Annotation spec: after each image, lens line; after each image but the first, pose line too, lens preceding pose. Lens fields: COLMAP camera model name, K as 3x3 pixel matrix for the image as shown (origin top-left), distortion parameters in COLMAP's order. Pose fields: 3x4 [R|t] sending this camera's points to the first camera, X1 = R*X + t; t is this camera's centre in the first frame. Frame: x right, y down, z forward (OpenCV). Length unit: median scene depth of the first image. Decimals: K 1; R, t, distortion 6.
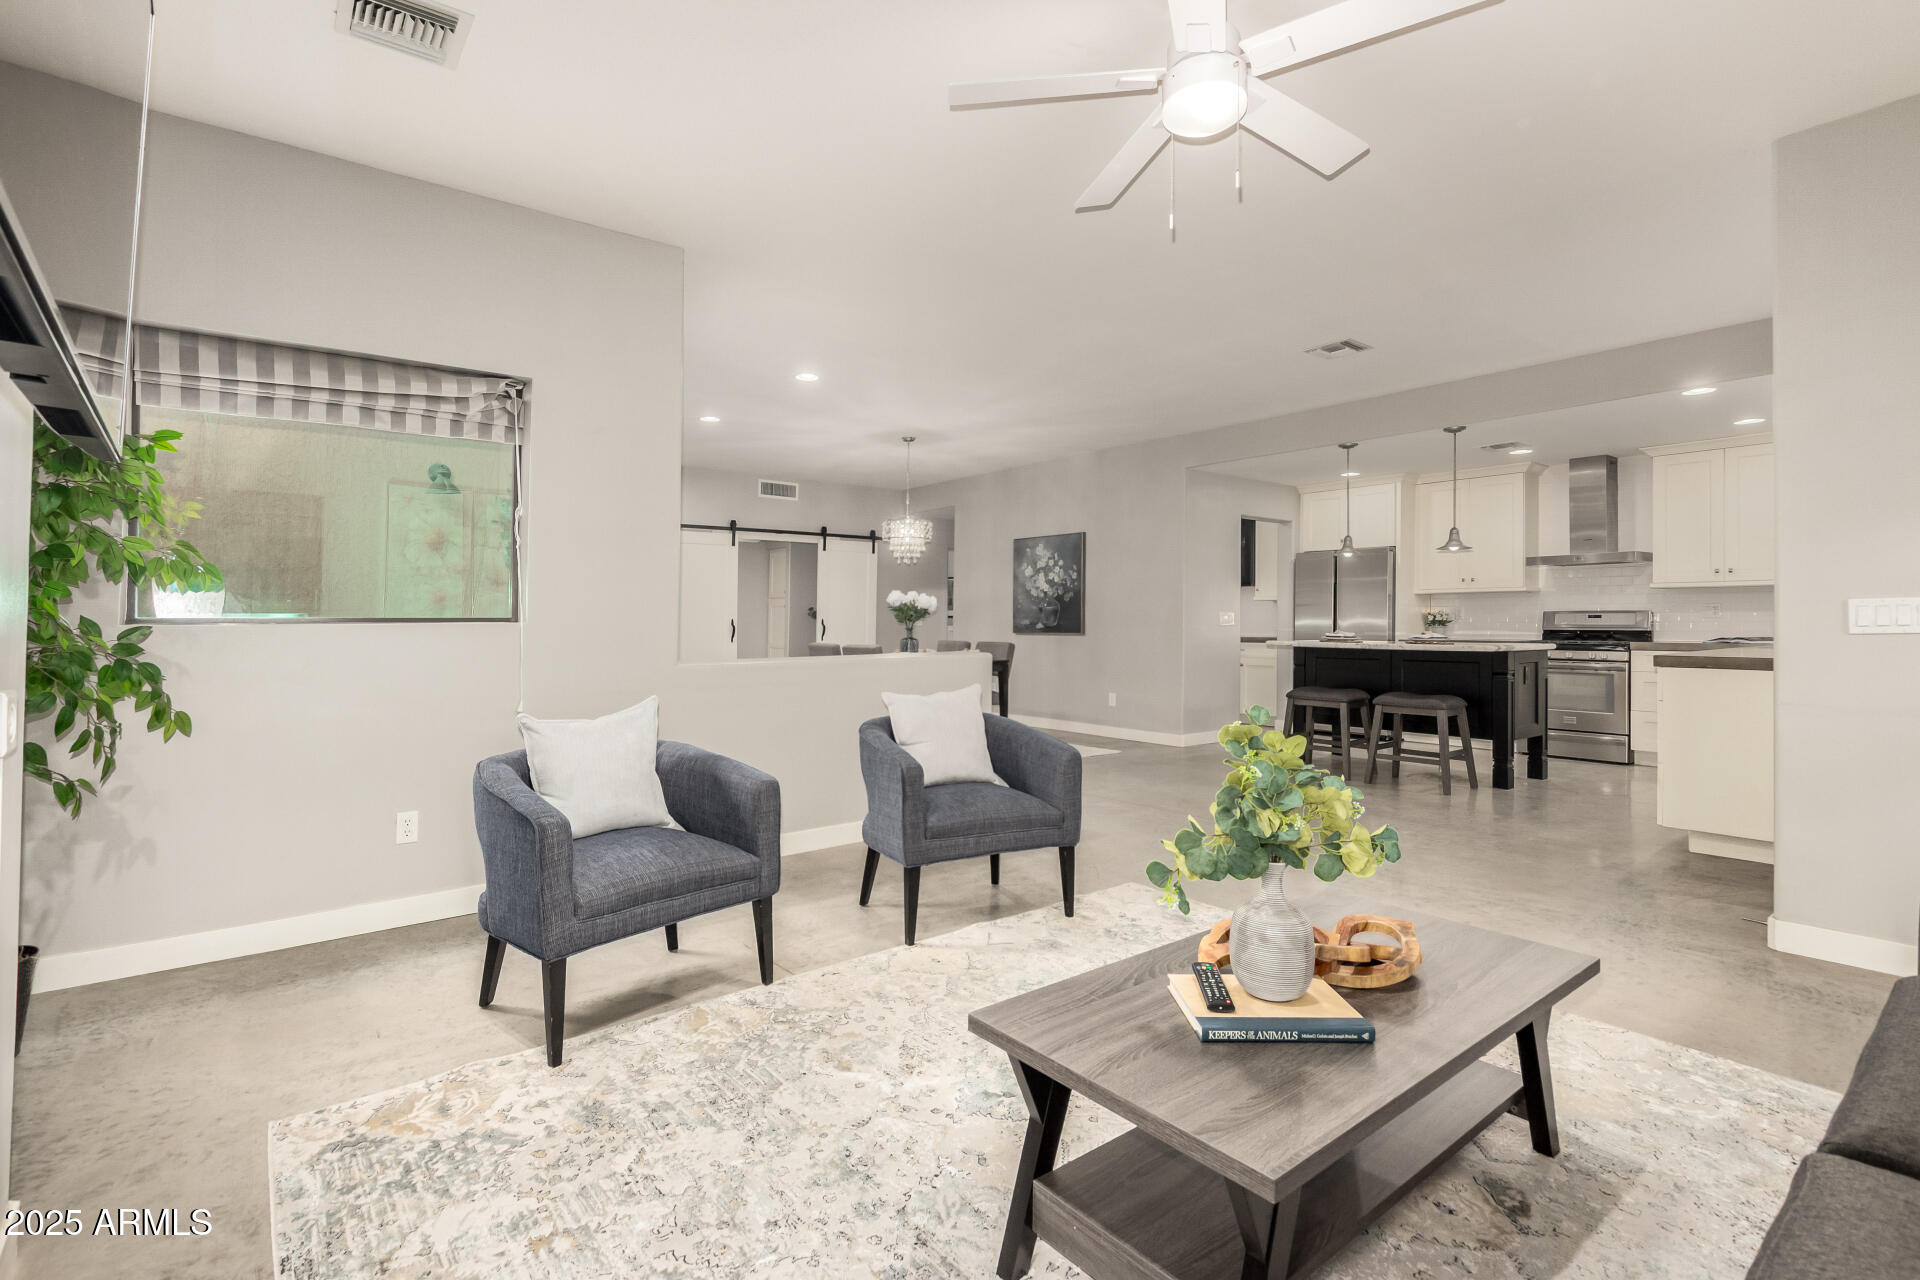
lens RADIAL K [[906.0, 0, 970.9], [0, 906.0, 623.2], [0, 0, 1]] dist [0.006064, 0.000992]
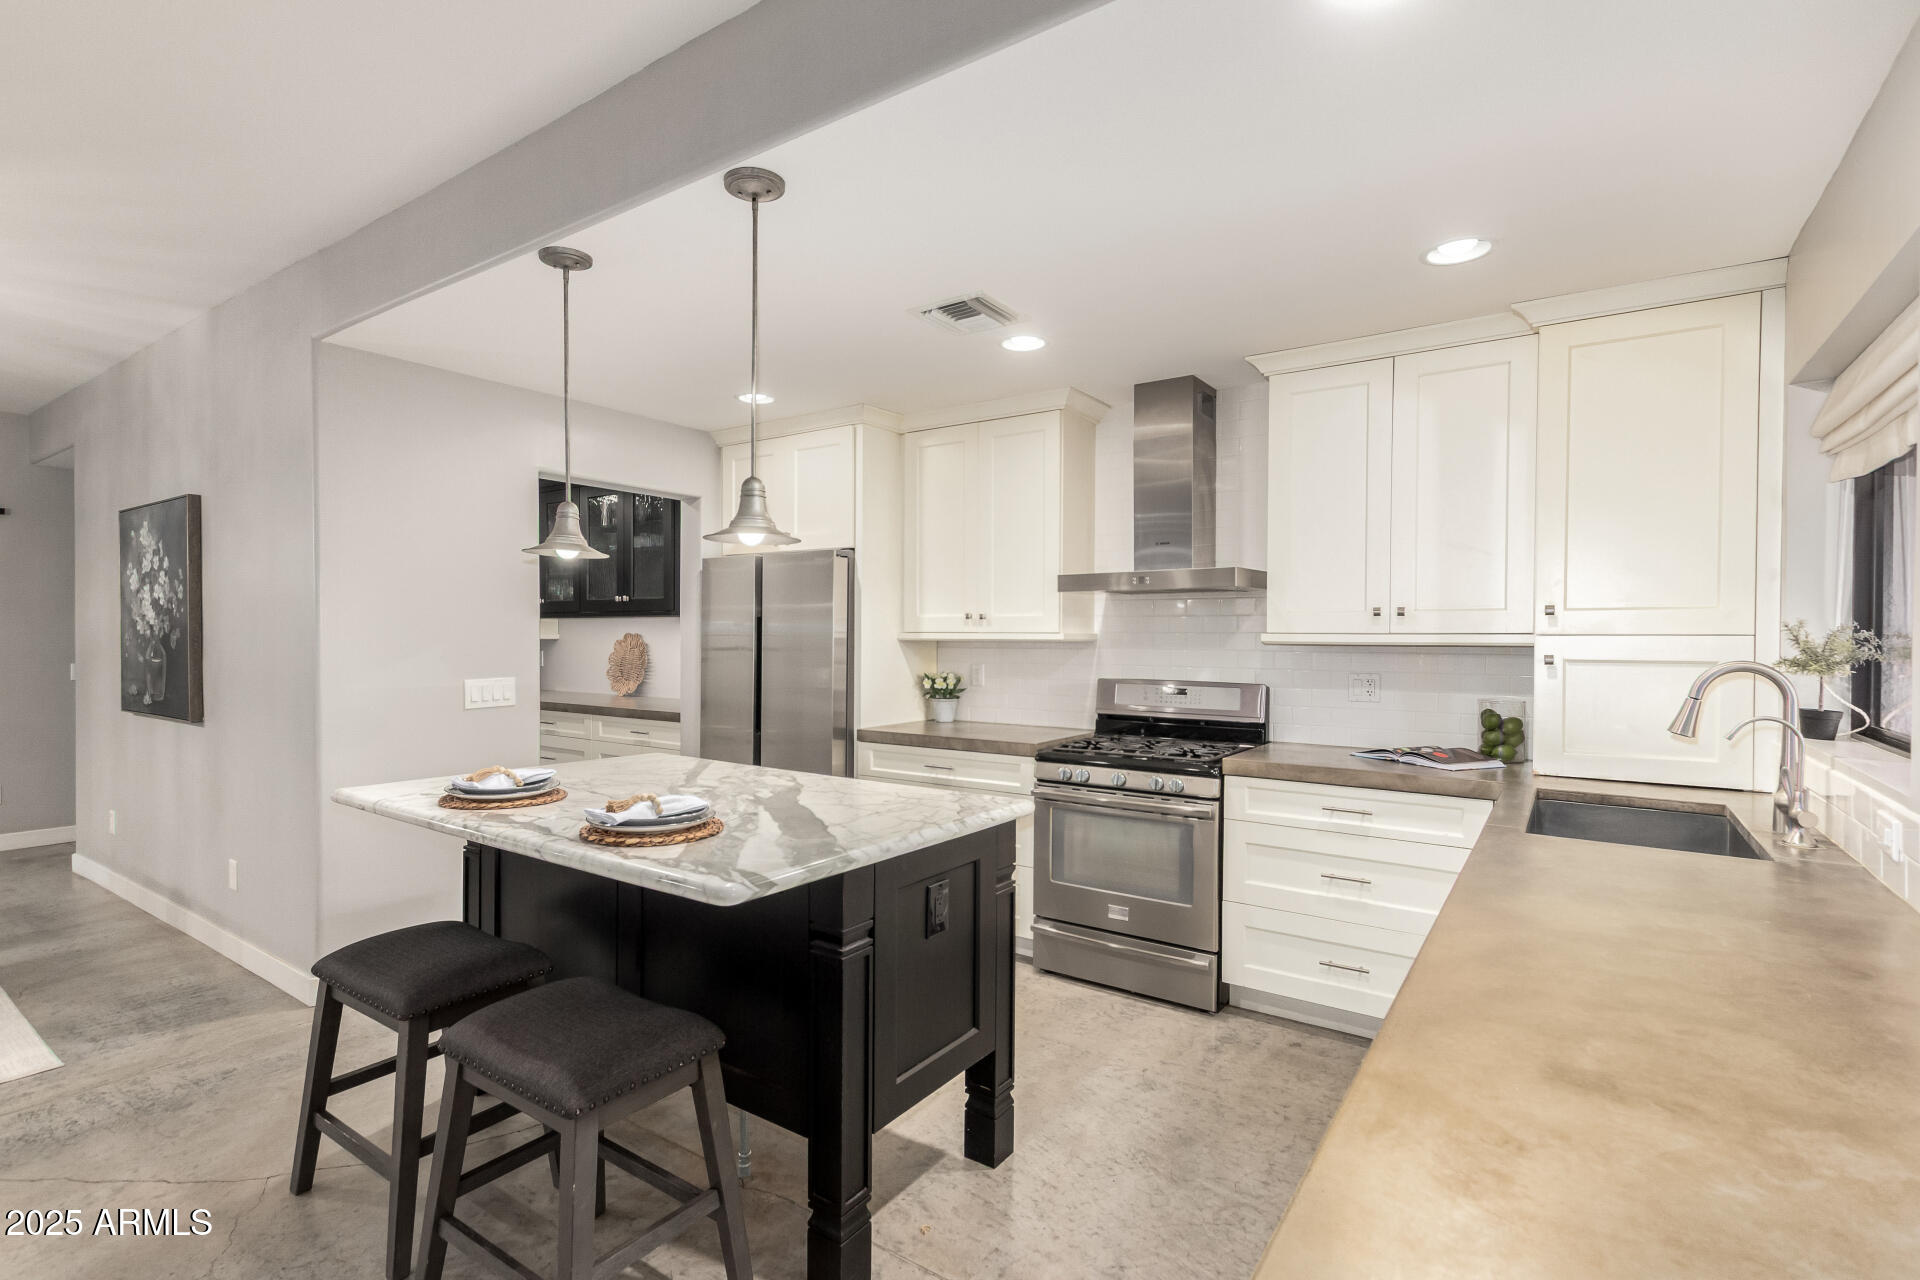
lens RADIAL K [[906.0, 0, 964.6], [0, 906.0, 643.3], [0, 0, 1]] dist [0.006064, 0.000992]
pose [[0.959638, 0.006475, 0.281162, 0.412928], [-0.007233, 0.999972, 0.001658, -0.034703], [-0.281143, -0.003625, 0.959659, 0.521988]]
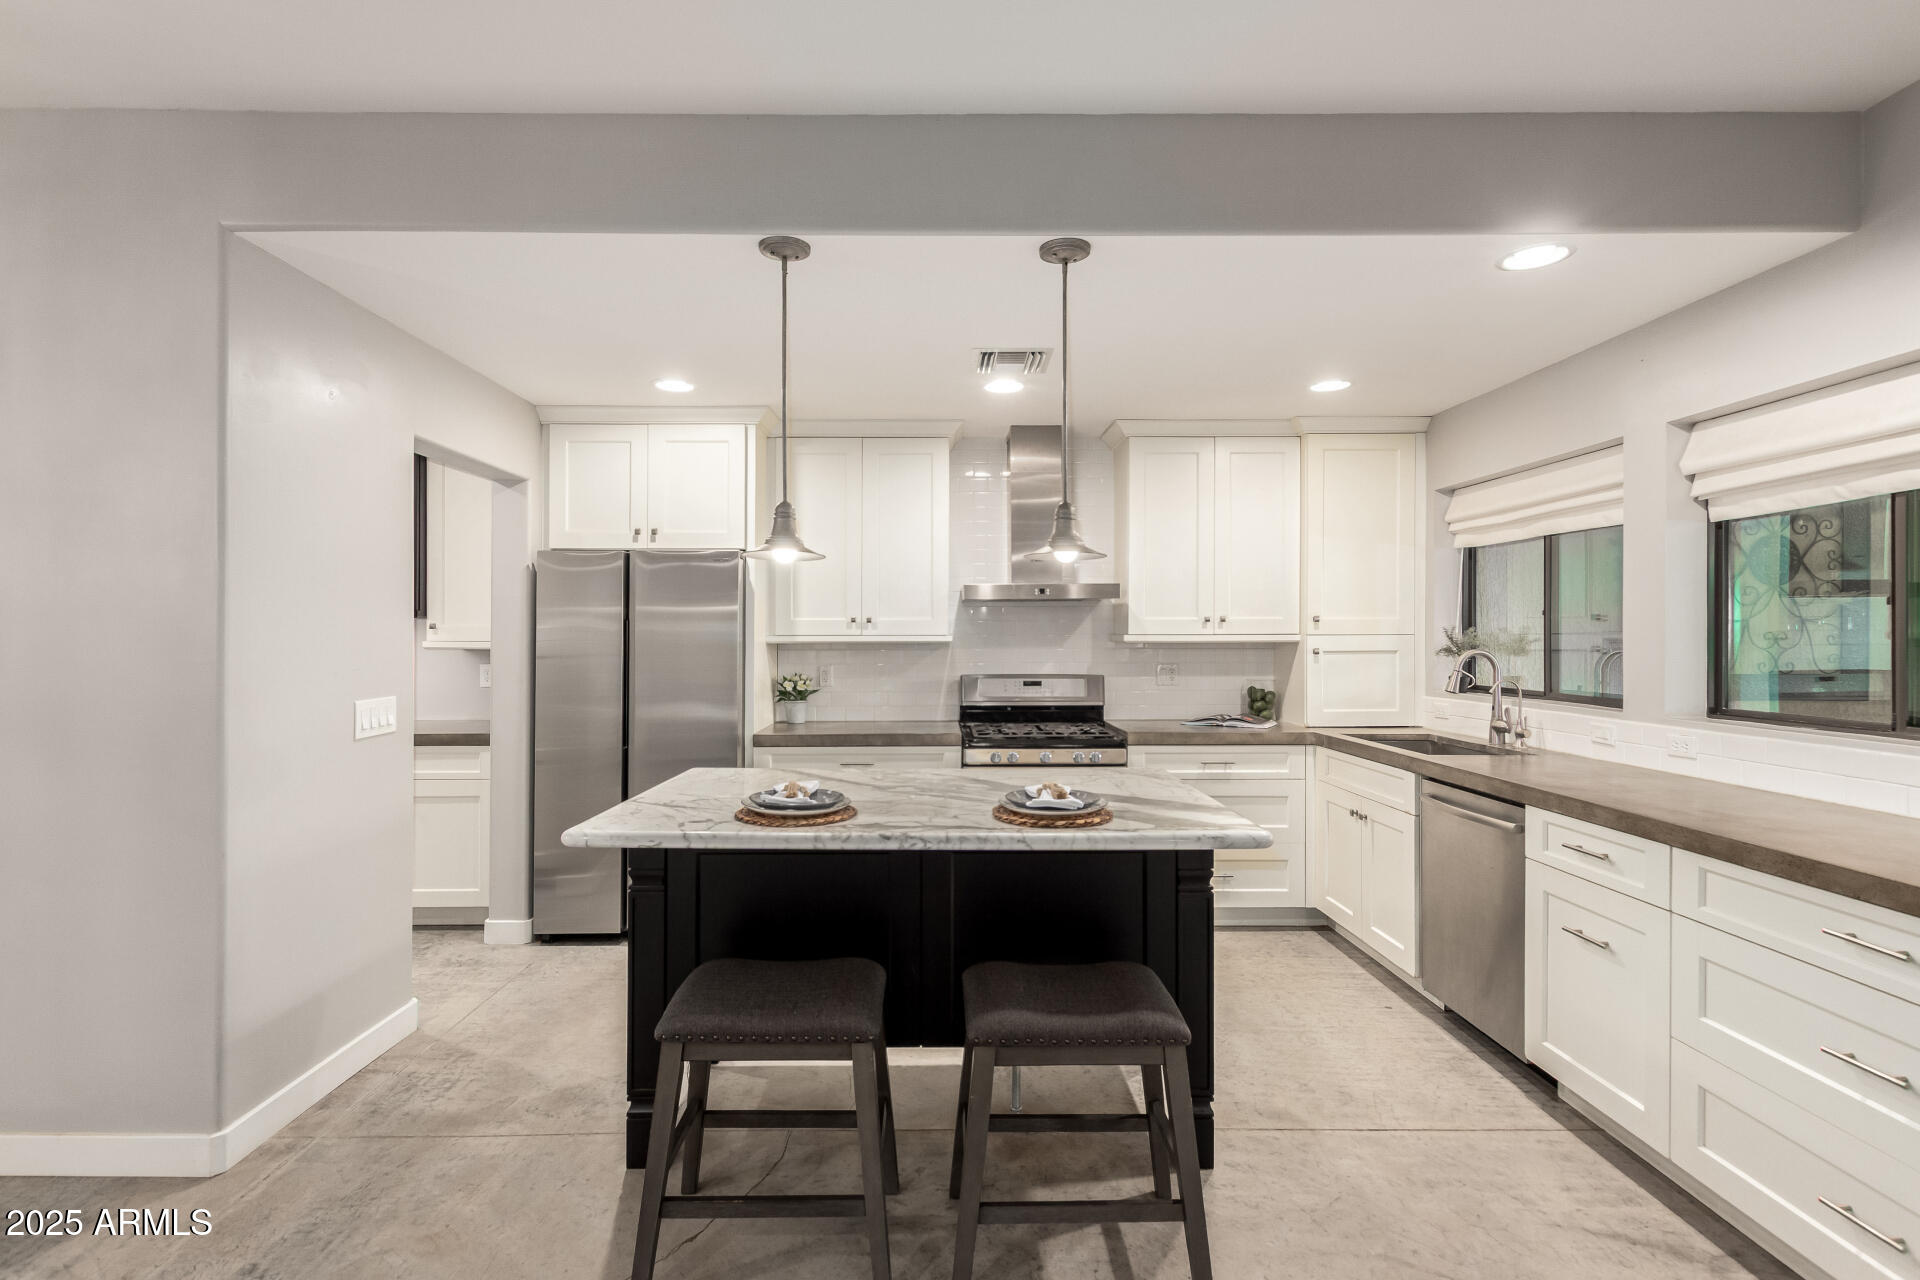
lens RADIAL K [[906.0, 0, 963.0], [0, 906.0, 636.7], [0, 0, 1]] dist [0.006064, 0.000992]
pose [[0.618961, 0.001668, 0.785420, 0.159929], [0.003557, 0.999982, -0.004926, -0.036322], [-0.785414, 0.005843, 0.618944, 0.634972]]
